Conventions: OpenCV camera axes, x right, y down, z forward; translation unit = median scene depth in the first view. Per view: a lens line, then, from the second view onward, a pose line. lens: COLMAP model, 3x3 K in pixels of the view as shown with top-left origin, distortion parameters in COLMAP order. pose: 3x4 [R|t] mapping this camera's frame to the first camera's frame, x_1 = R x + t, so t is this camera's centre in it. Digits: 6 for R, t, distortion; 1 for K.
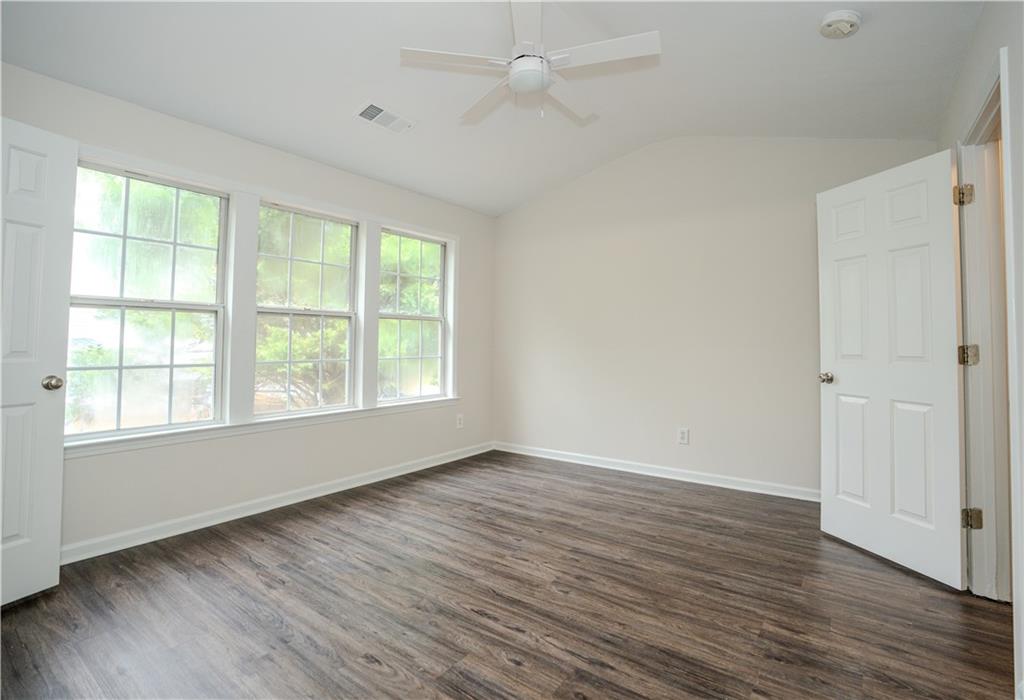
lens RADIAL K [[487.0, 0, 512.0], [0, 487.0, 350.0], [0, 0, 1]] dist [-0.033732, 0.000475]
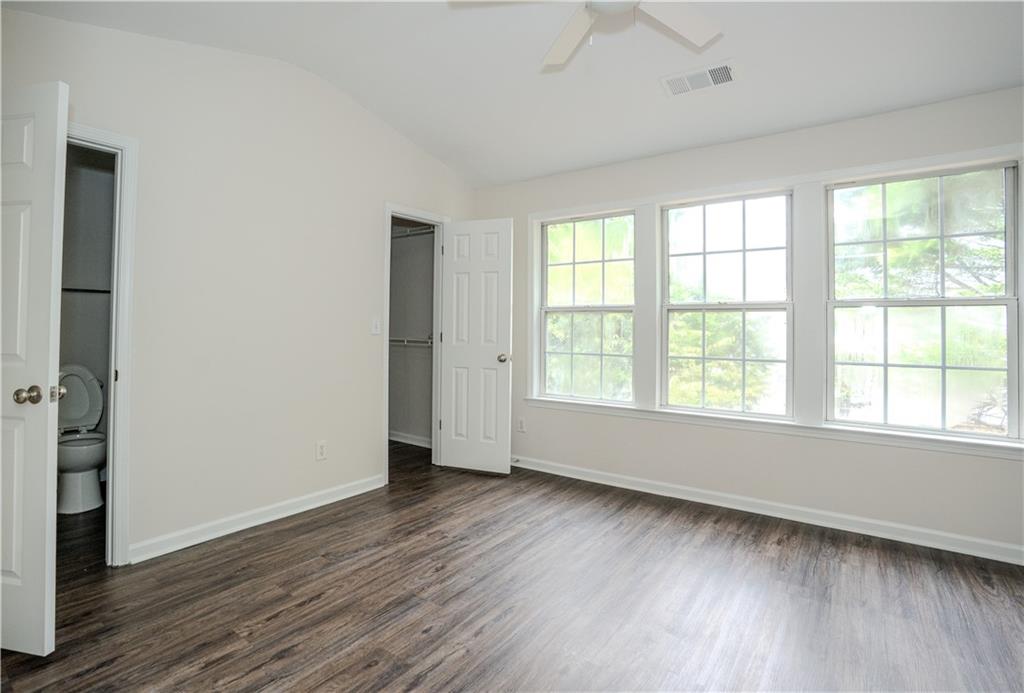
lens RADIAL K [[513.7, 0, 487.1], [0, 513.7, 344.6], [0, 0, 1]] dist [-0.048865, 0.000786]
pose [[-0.005329, 0.021096, -0.999763, 0.741252], [-0.027107, 0.999407, 0.021233, -0.015849], [0.999618, 0.027213, -0.004754, 0.731421]]
